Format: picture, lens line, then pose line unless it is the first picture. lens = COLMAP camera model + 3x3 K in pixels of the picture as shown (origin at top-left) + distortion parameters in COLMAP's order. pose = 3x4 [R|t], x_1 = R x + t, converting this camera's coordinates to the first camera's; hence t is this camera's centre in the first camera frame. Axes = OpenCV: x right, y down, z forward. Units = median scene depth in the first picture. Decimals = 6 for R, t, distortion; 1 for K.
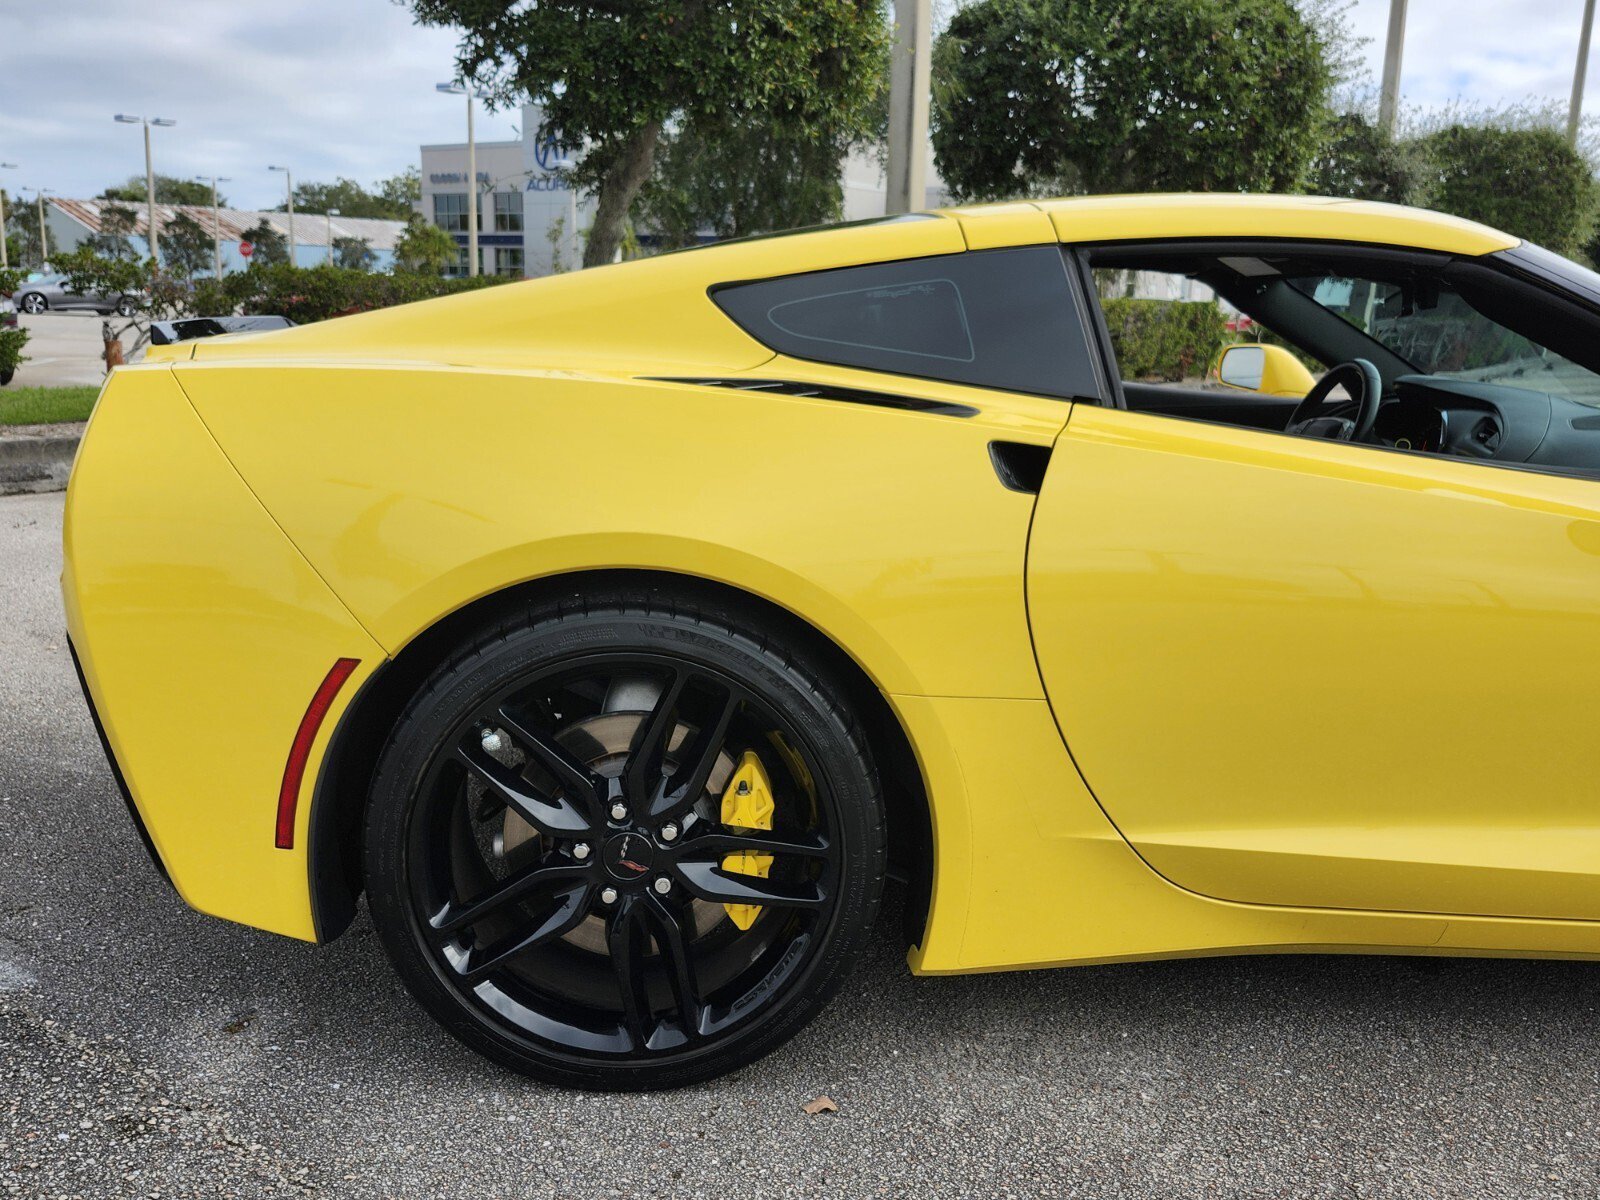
lens RADIAL K [[1451.8, 0, 812.9], [0, 1451.8, 610.9], [0, 0, 1]] dist [0.102501, -0.151171]
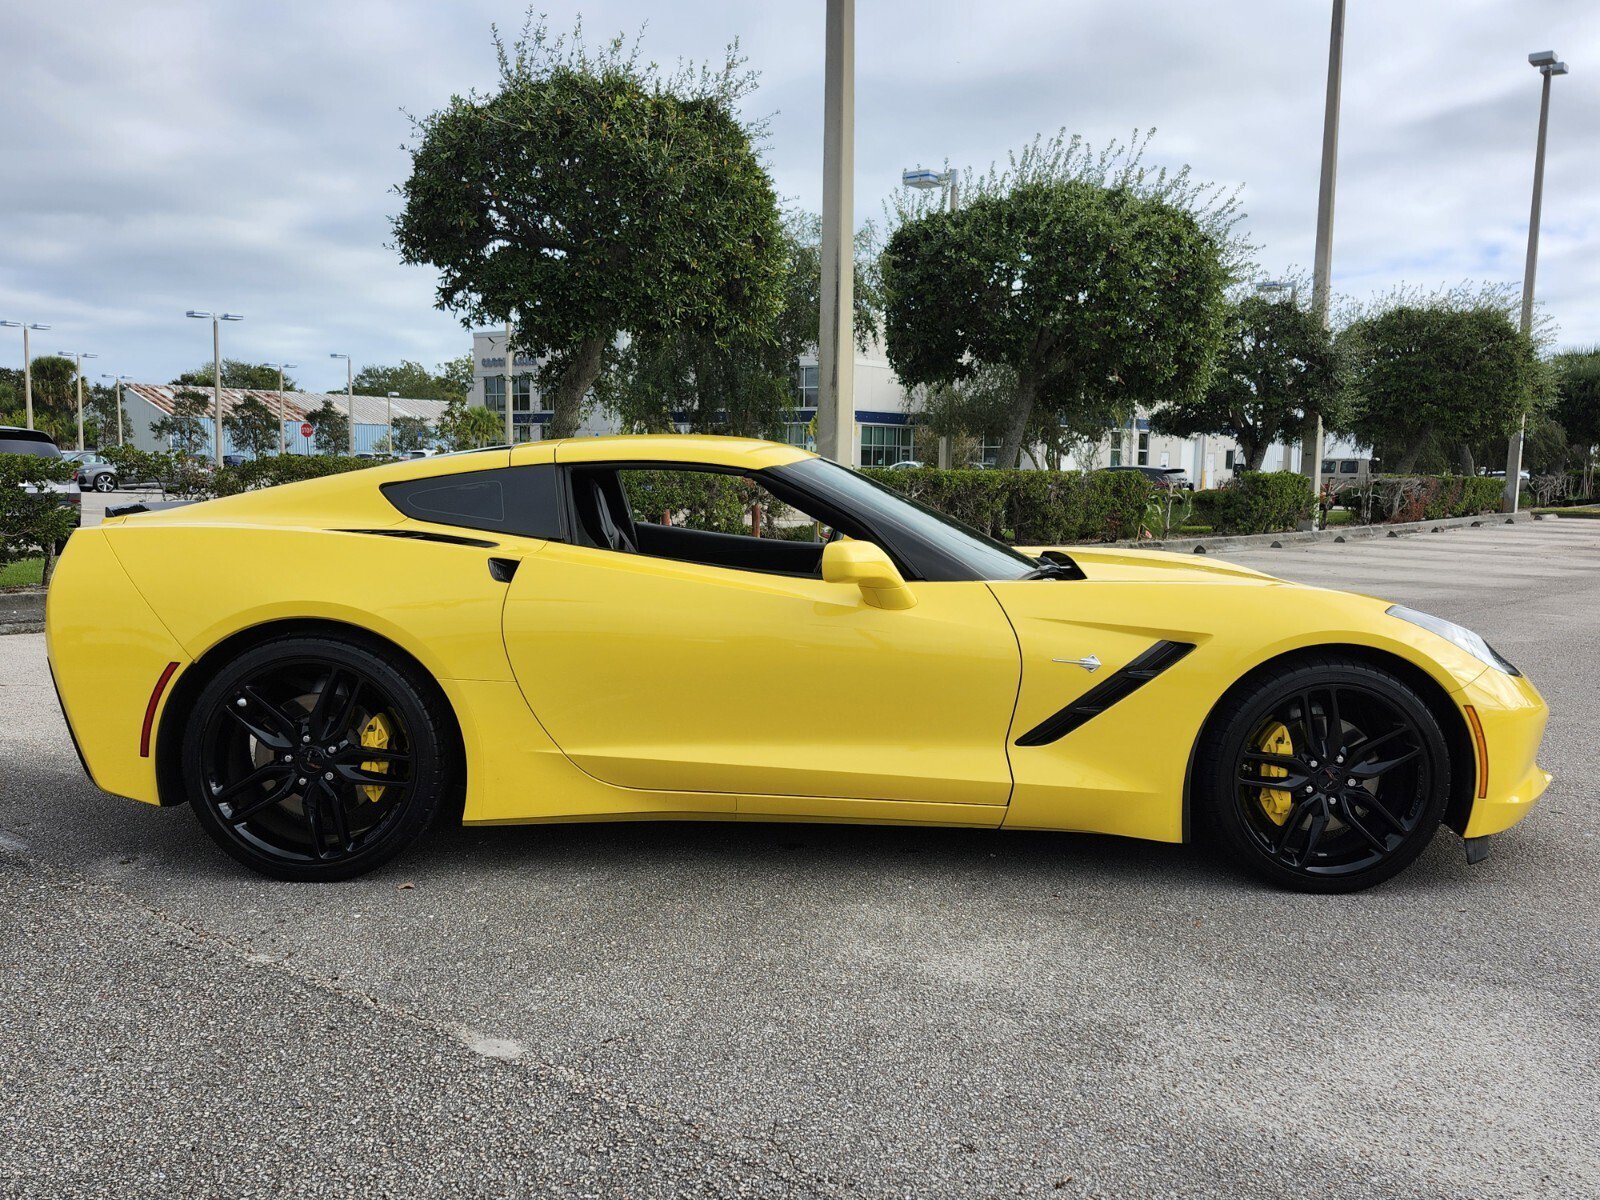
lens RADIAL K [[1439.4, 0, 820.8], [0, 1439.4, 621.4], [0, 0, 1]] dist [0.124551, -0.192324]
pose [[0.999574, -0.008109, -0.028047, 0.070500], [0.005133, 0.994500, -0.104609, 0.020837], [0.028741, 0.104420, 0.994118, -0.112943]]
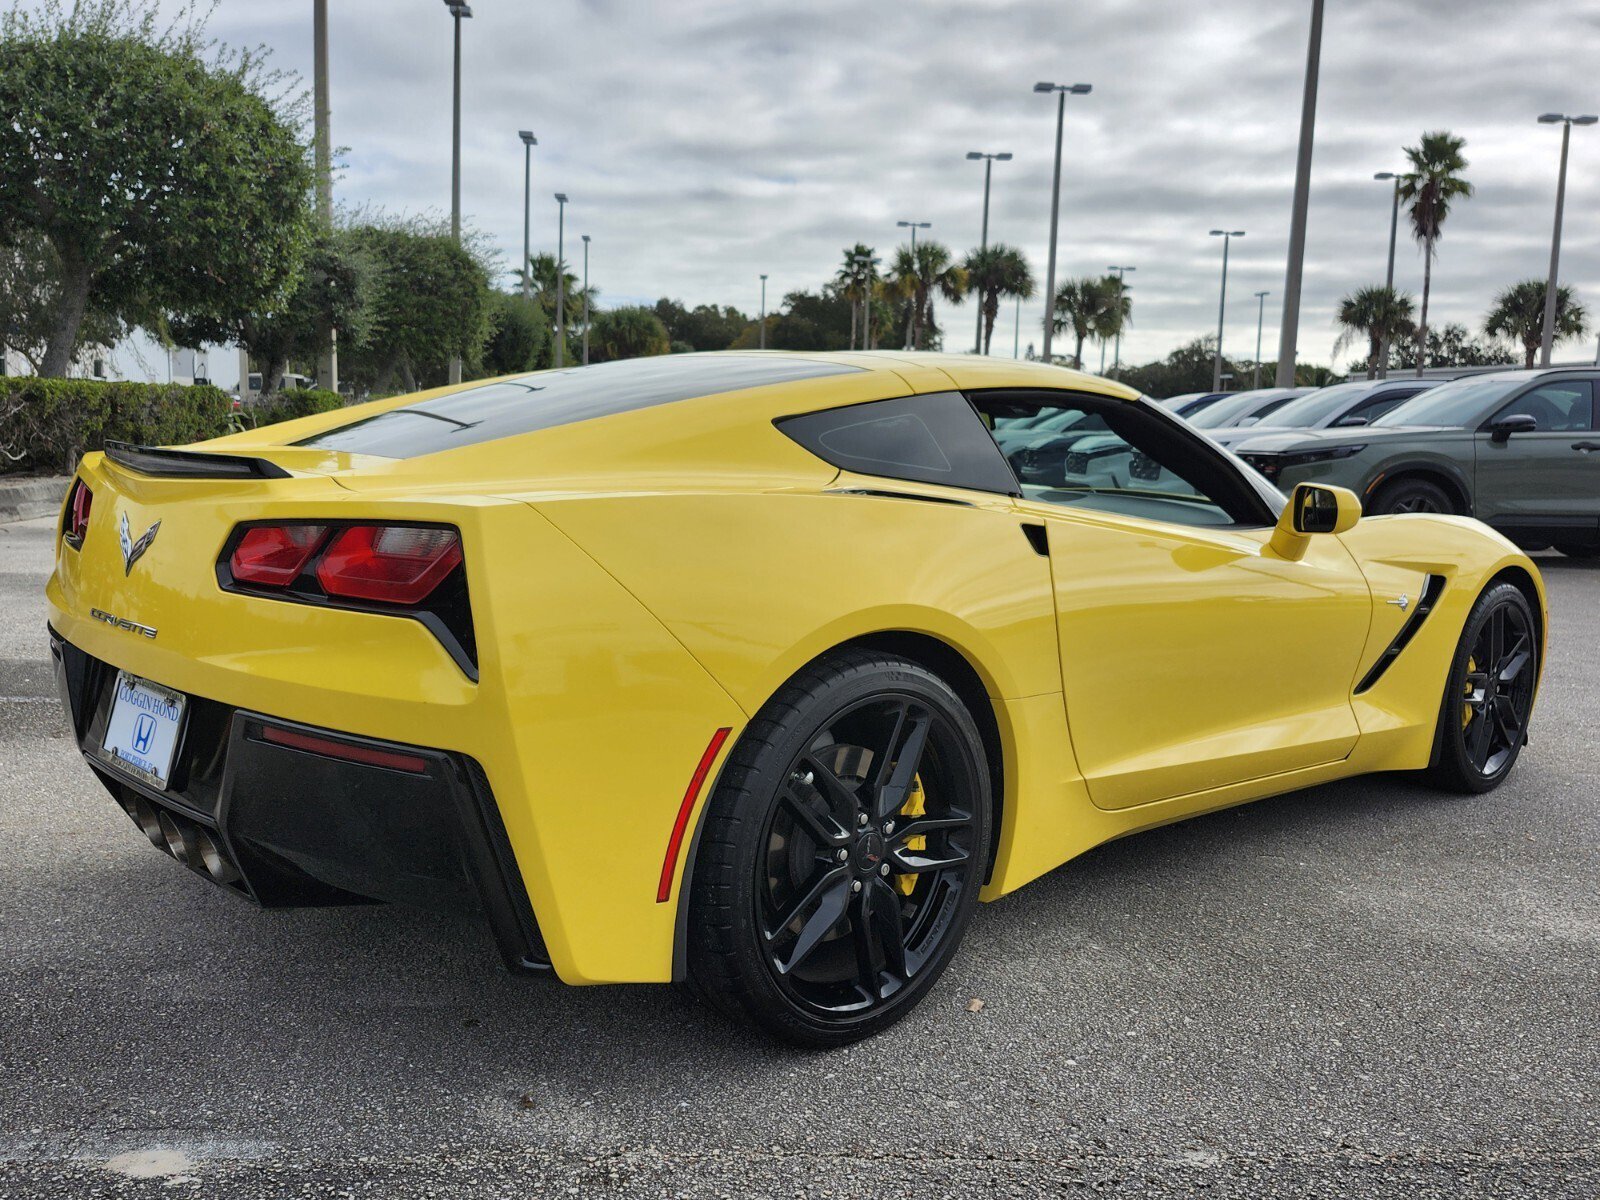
lens RADIAL K [[1444.8, 0, 819.8], [0, 1444.8, 590.3], [0, 0, 1]] dist [0.122002, -0.178299]
pose [[0.743287, -0.083585, 0.663730, -0.109400], [0.127206, 0.991721, -0.017564, -0.005202], [-0.656767, 0.097486, 0.747766, 0.003005]]
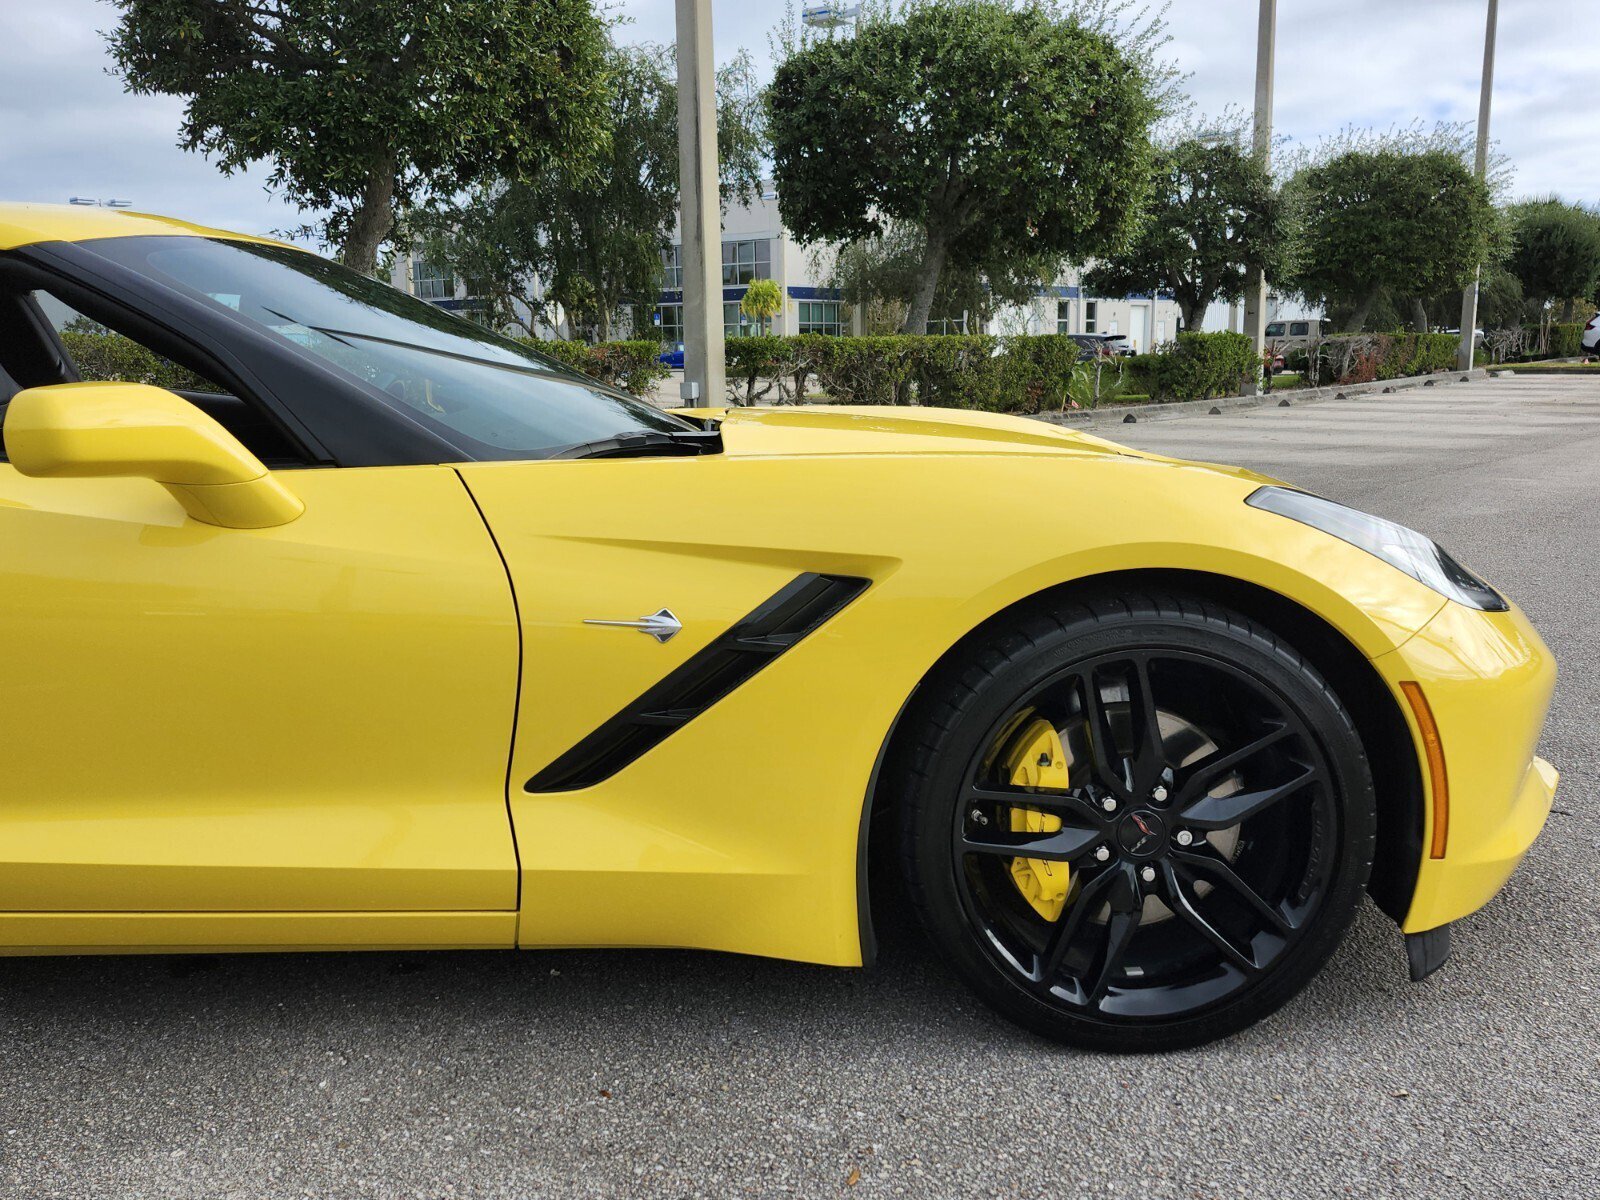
lens RADIAL K [[1444.8, 0, 819.8], [0, 1444.8, 590.3], [0, 0, 1]] dist [0.122002, -0.178299]
pose [[0.999154, -0.041000, -0.003174, 0.118622], [0.040809, 0.998091, -0.046363, 0.007078], [0.005069, 0.046194, 0.998920, 0.000833]]
